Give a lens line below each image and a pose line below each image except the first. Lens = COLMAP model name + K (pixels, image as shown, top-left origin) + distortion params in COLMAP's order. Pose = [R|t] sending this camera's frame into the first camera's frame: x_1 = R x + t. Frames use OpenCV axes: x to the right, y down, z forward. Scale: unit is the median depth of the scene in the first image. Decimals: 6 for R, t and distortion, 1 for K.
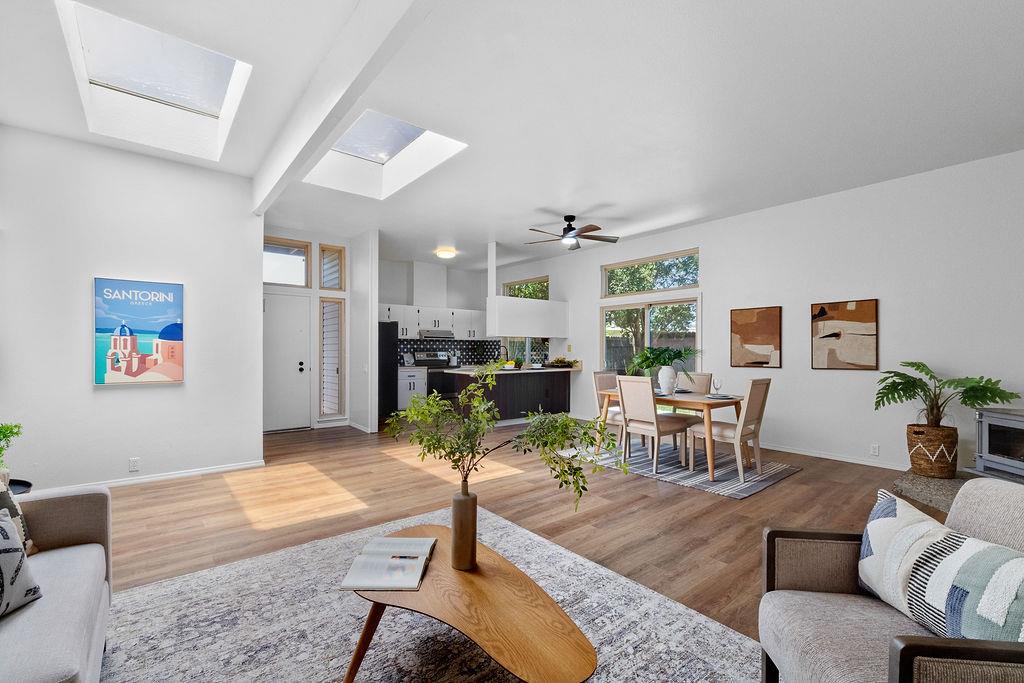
lens RADIAL K [[442.8, 0, 506.3], [0, 442.8, 348.1], [0, 0, 1]] dist [-0.000433, 0.001103]
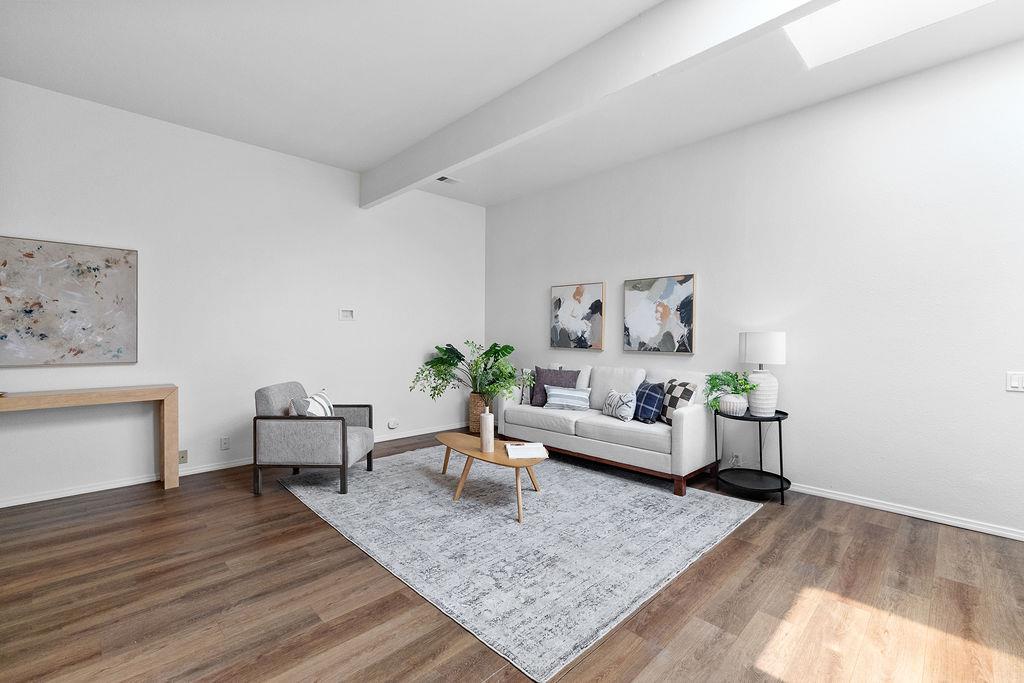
lens RADIAL K [[442.8, 0, 510.0], [0, 442.8, 340.7], [0, 0, 1]] dist [-0.000433, 0.001103]
pose [[-0.995762, -0.005650, -0.091798, -0.005609], [-0.005819, 0.999982, 0.001579, 0.006405], [0.091787, 0.002106, -0.995776, 0.929849]]
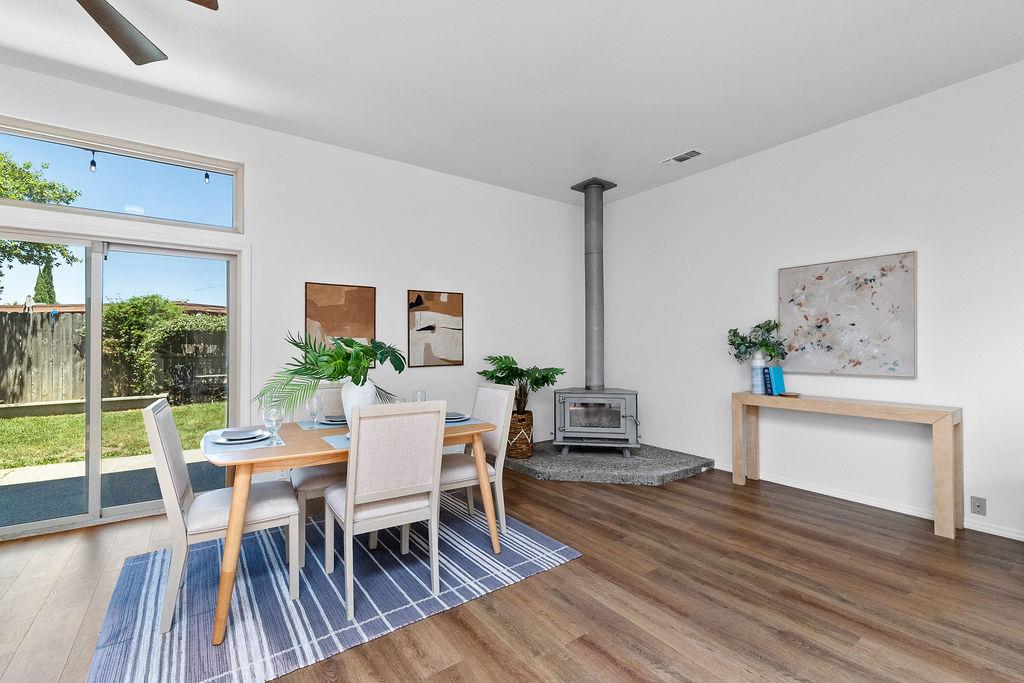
lens RADIAL K [[442.8, 0, 508.5], [0, 442.8, 341.4], [0, 0, 1]] dist [-0.000433, 0.001103]
pose [[0.060833, 0.009510, 0.998103, -0.126367], [-0.006493, 0.999937, -0.009132, 0.004268], [-0.998127, -0.005925, 0.060891, 0.720513]]
